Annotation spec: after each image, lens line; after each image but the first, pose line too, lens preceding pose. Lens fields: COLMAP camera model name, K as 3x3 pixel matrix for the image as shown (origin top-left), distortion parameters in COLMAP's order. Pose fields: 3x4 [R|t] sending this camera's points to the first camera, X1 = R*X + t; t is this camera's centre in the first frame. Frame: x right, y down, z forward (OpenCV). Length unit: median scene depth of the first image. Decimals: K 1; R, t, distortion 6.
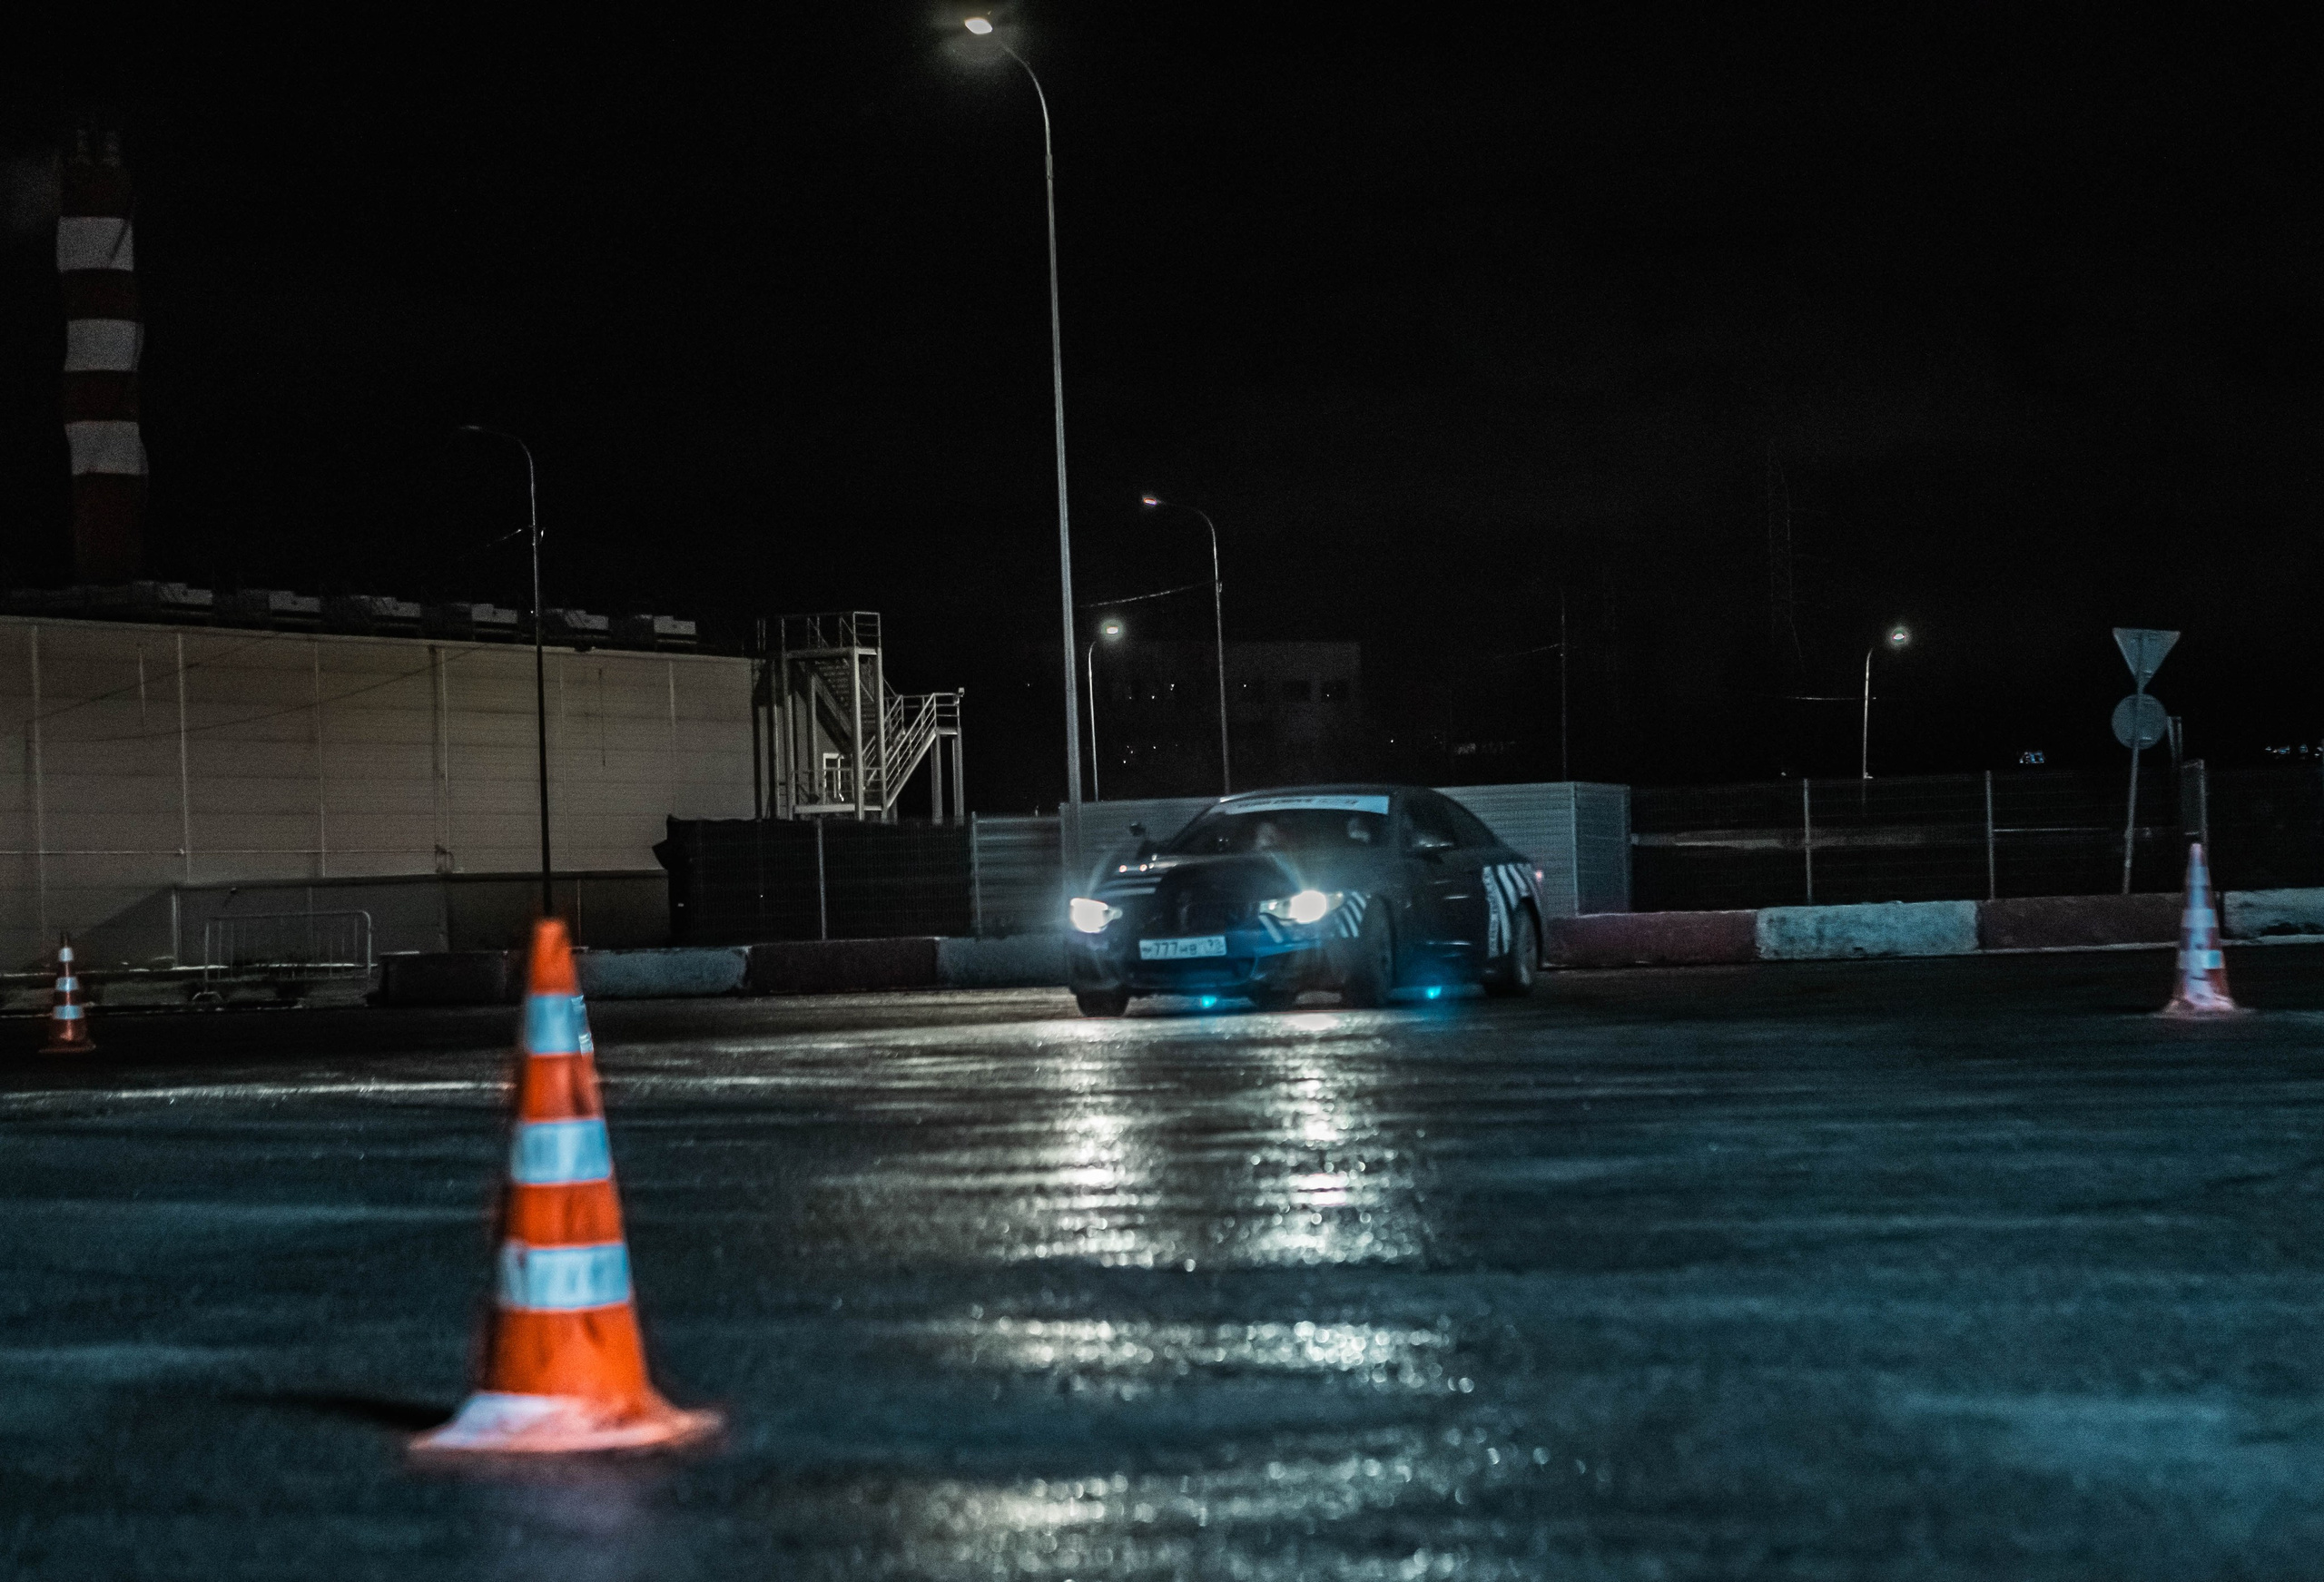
lens RADIAL K [[4754.0, 0, 1162.0], [0, 4754.0, 791.0], [0, 0, 1]] dist [-0.000190, -0.090527]
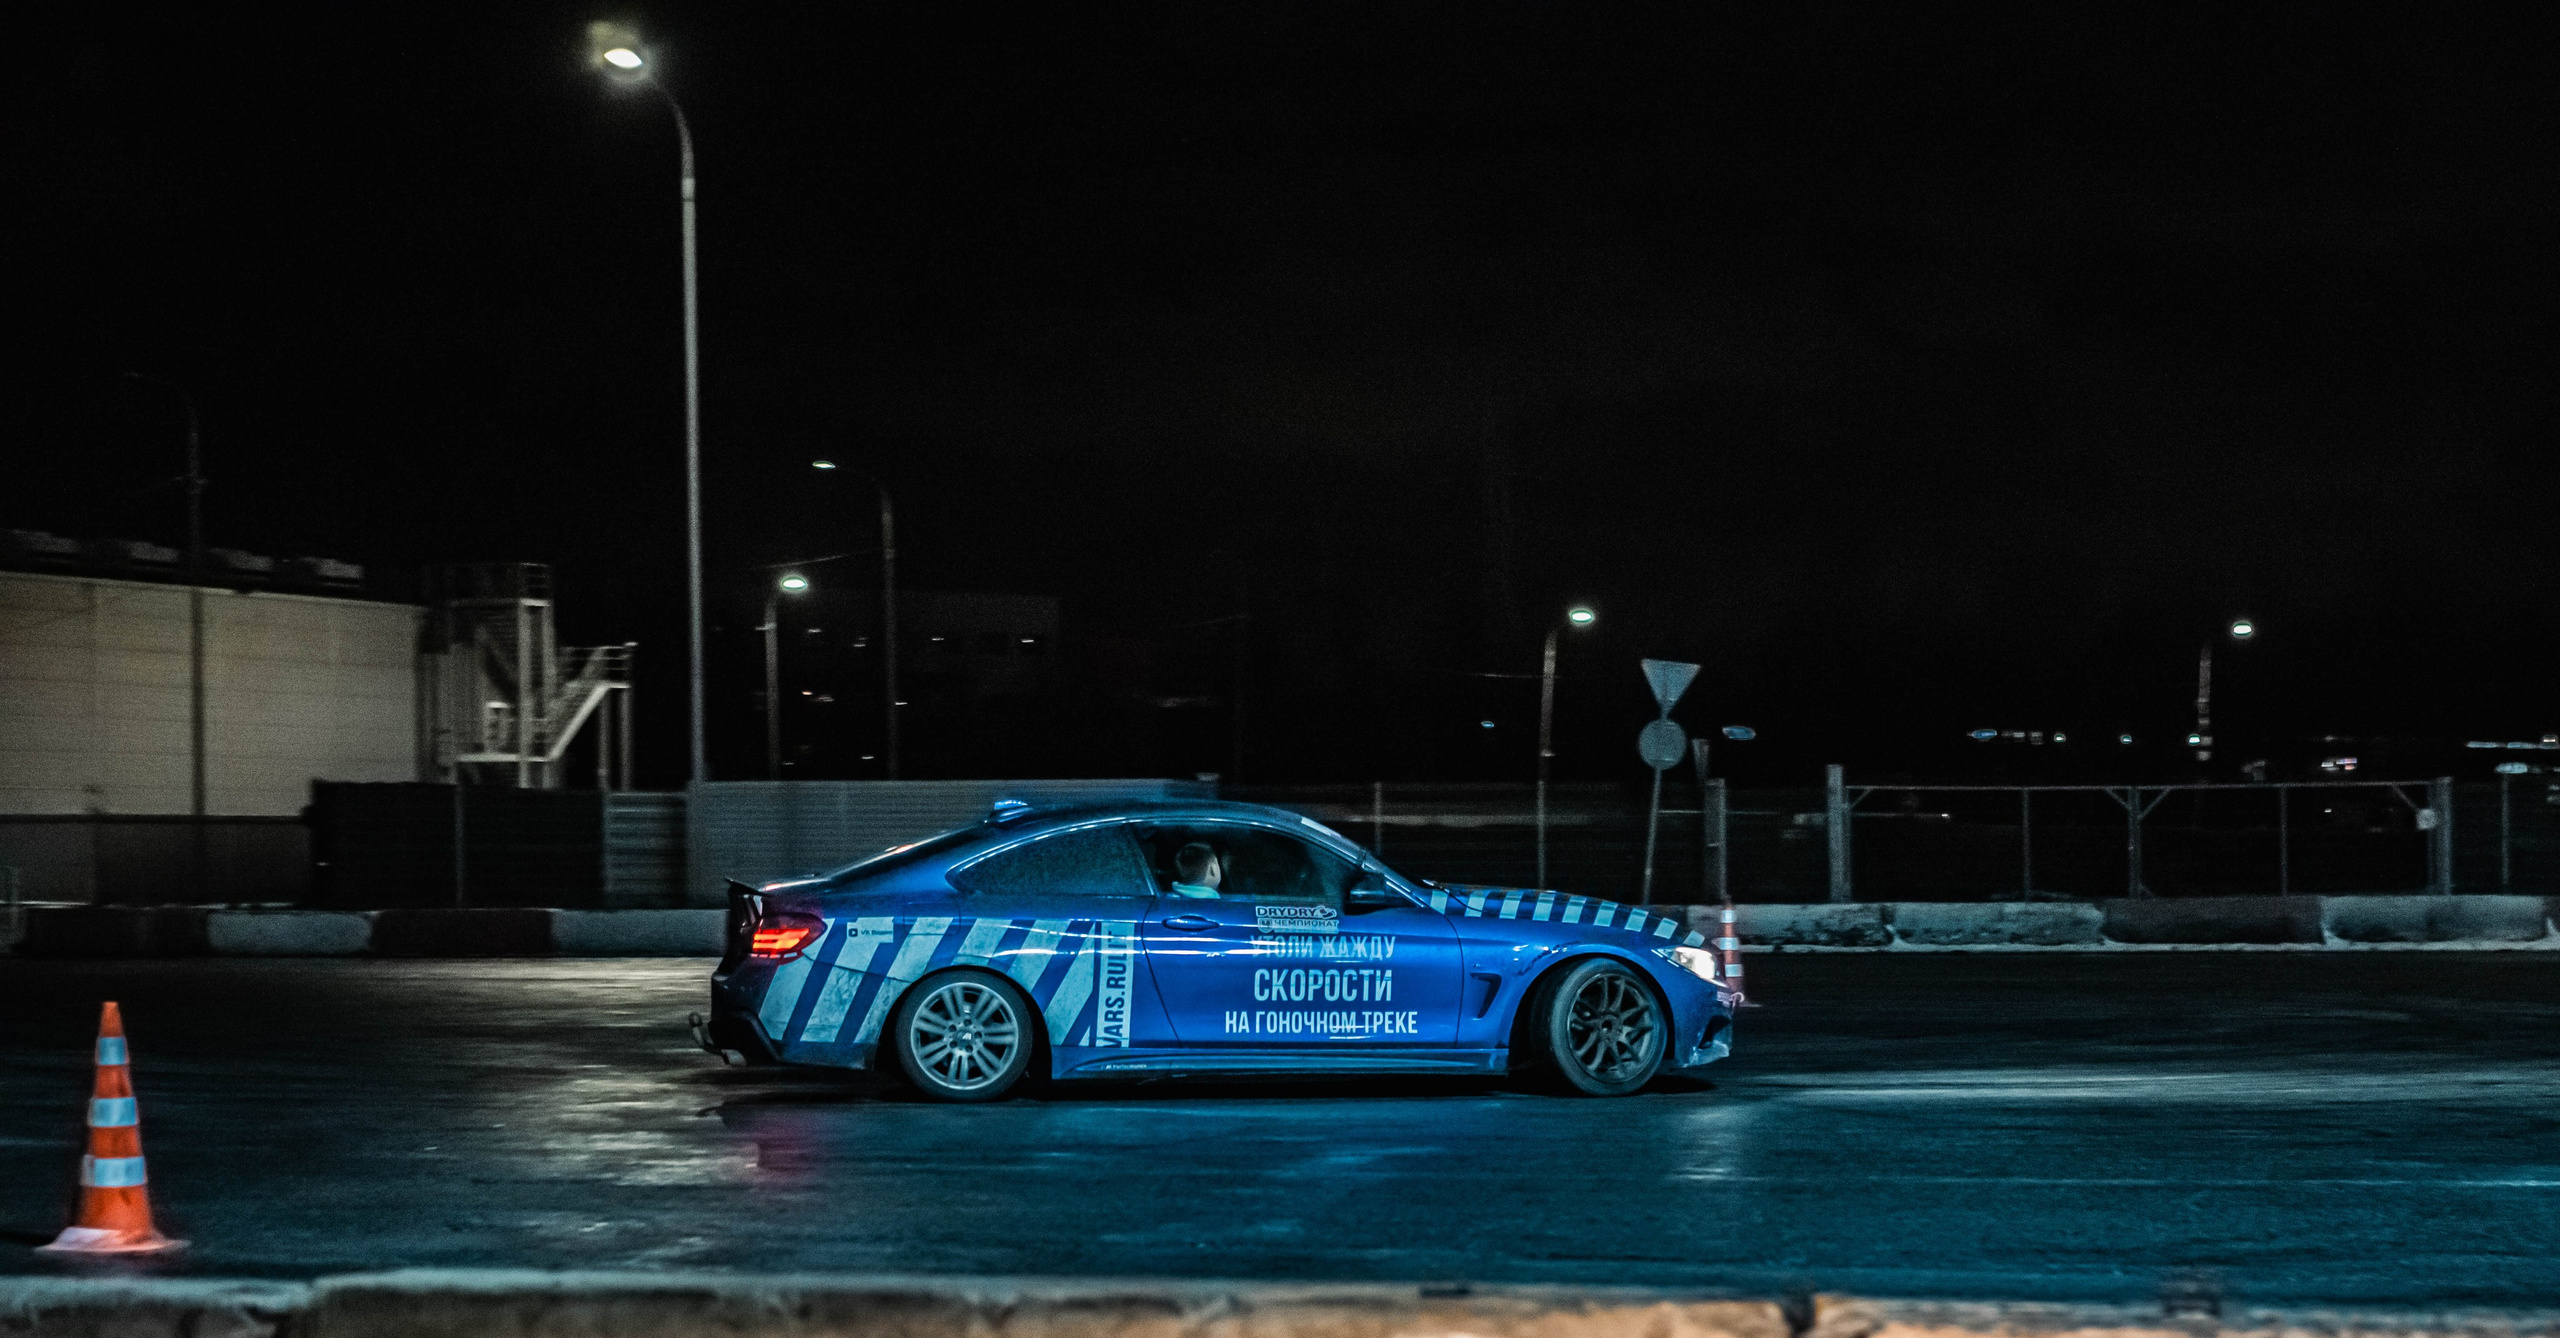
lens RADIAL K [[5140.4, 0, 1283.5], [0, 5140.4, 879.3], [0, 0, 1]] dist [0.265757, -0.301923]
pose [[0.996715, 0.031287, 0.074707, 0.016415], [-0.033604, 0.998986, 0.029967, -0.009233], [-0.073694, -0.032379, 0.996755, -0.109057]]
